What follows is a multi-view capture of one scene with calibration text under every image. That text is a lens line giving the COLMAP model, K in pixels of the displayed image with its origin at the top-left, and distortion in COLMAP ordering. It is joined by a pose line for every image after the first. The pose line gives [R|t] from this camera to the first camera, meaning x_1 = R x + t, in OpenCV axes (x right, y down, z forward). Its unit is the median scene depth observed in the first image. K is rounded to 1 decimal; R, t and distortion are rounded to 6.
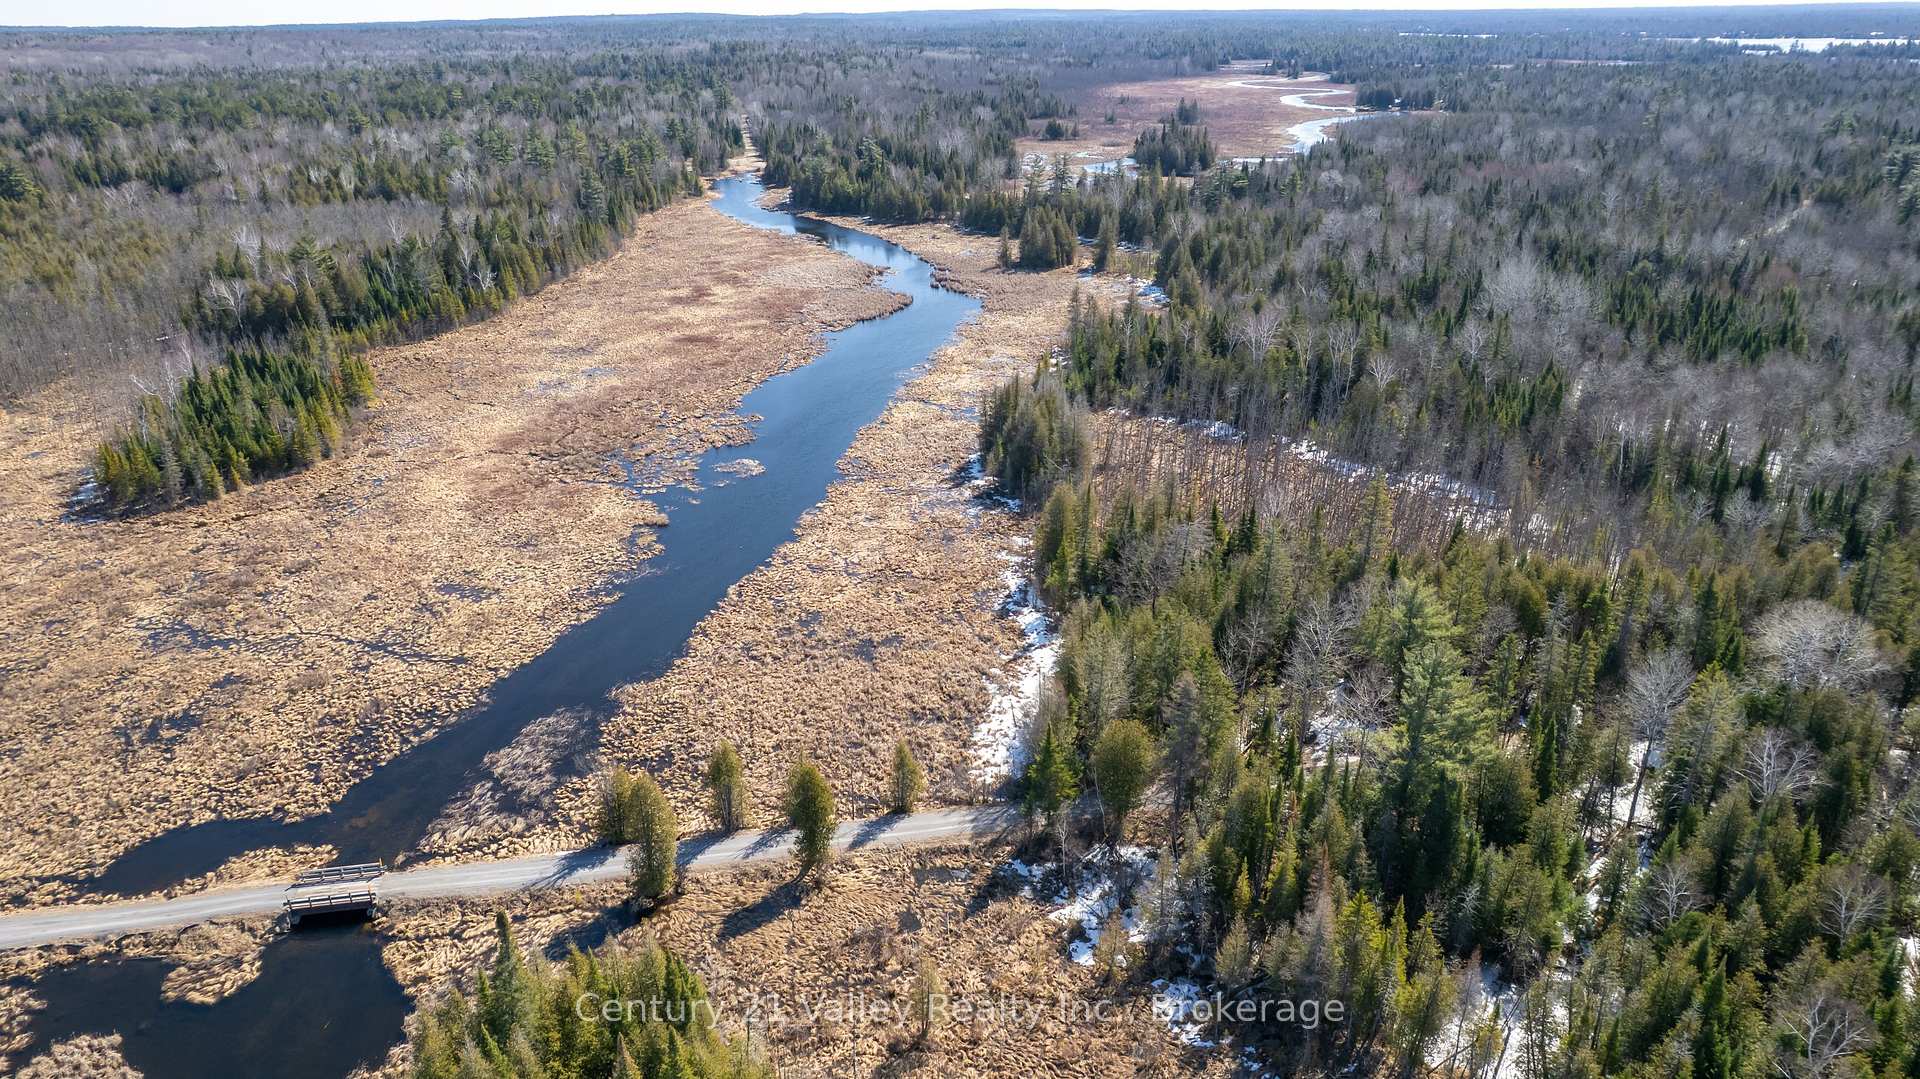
lens RADIAL K [[1242.9, 0, 947.9], [0, 1242.9, 506.2], [0, 0, 1]] dist [-0.076634, 0.070465]
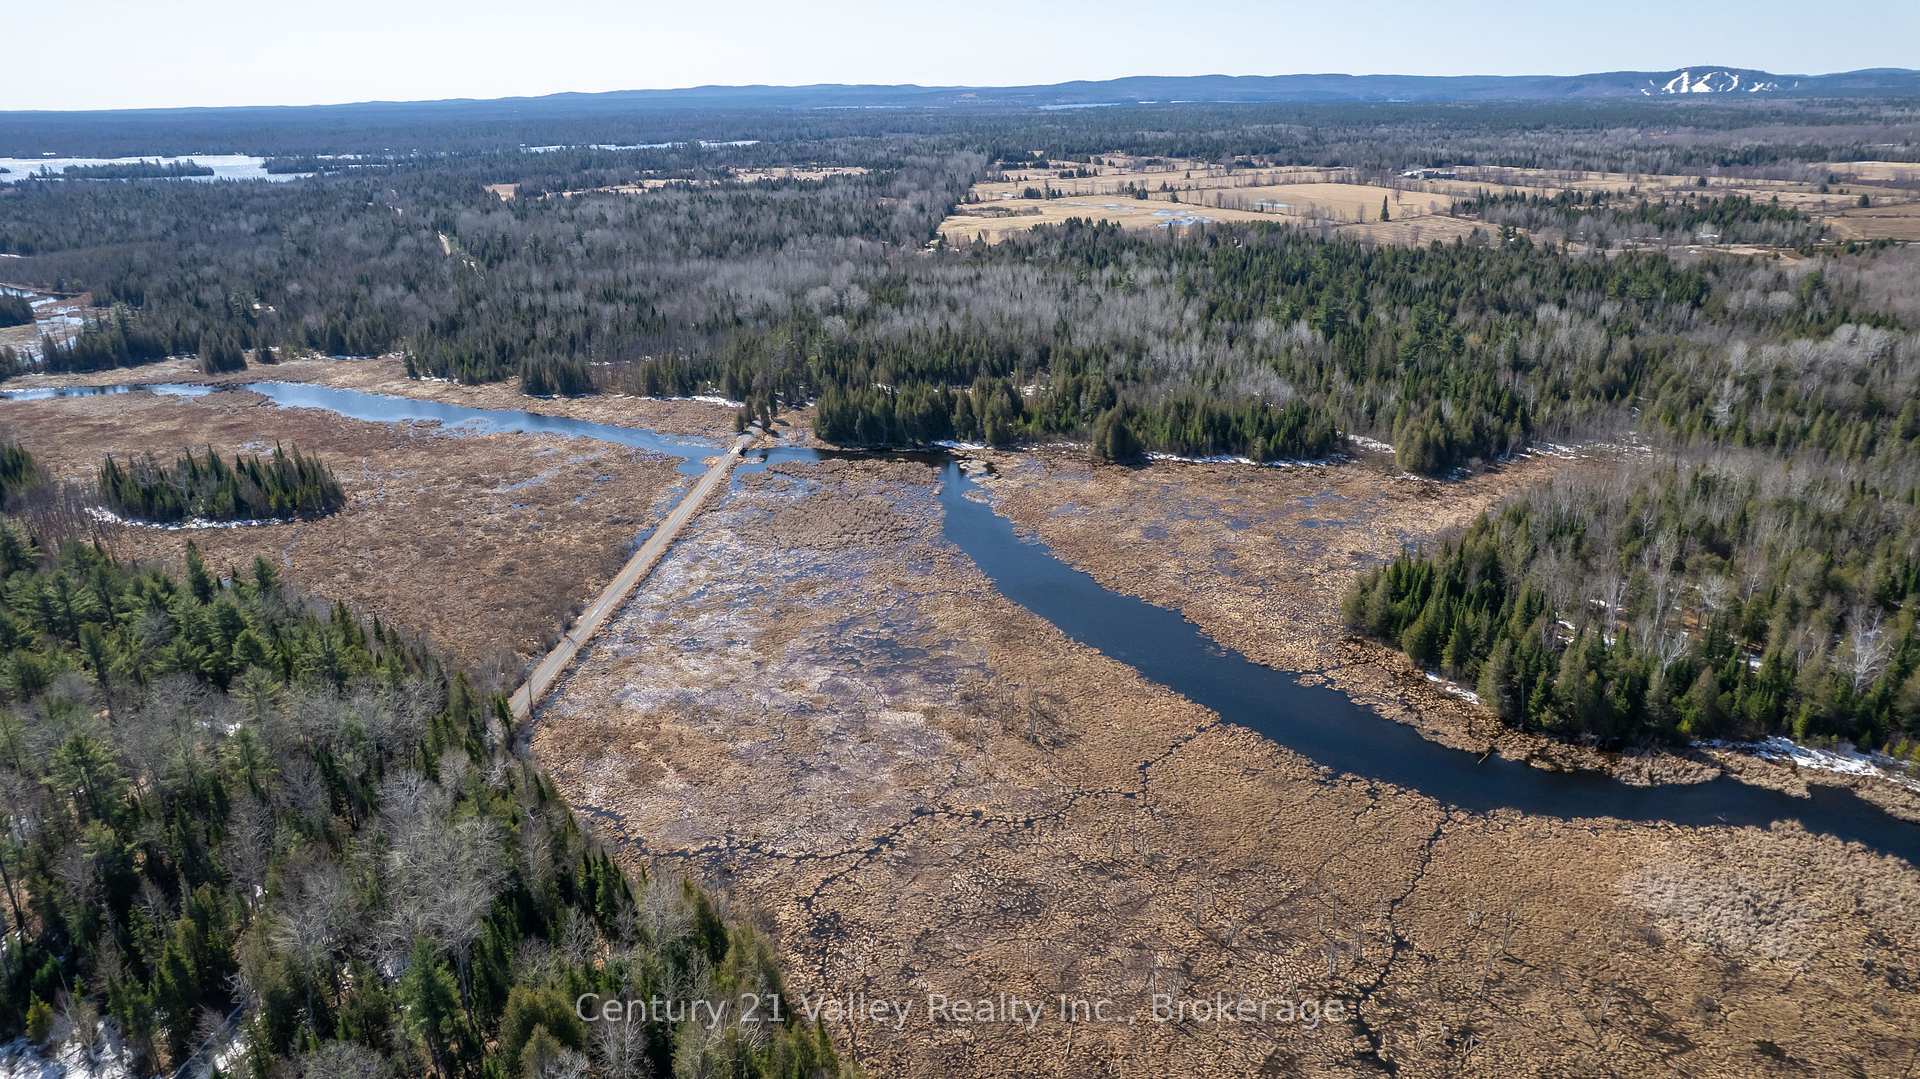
lens RADIAL K [[1221.4, 0, 943.2], [0, 1221.4, 553.1], [0, 0, 1]] dist [-0.060490, 0.038460]
pose [[0.254717, -0.337477, 0.906216, -1.351128], [0.372755, 0.898972, 0.230006, -0.004988], [-0.892285, 0.279210, 0.354780, -0.275494]]
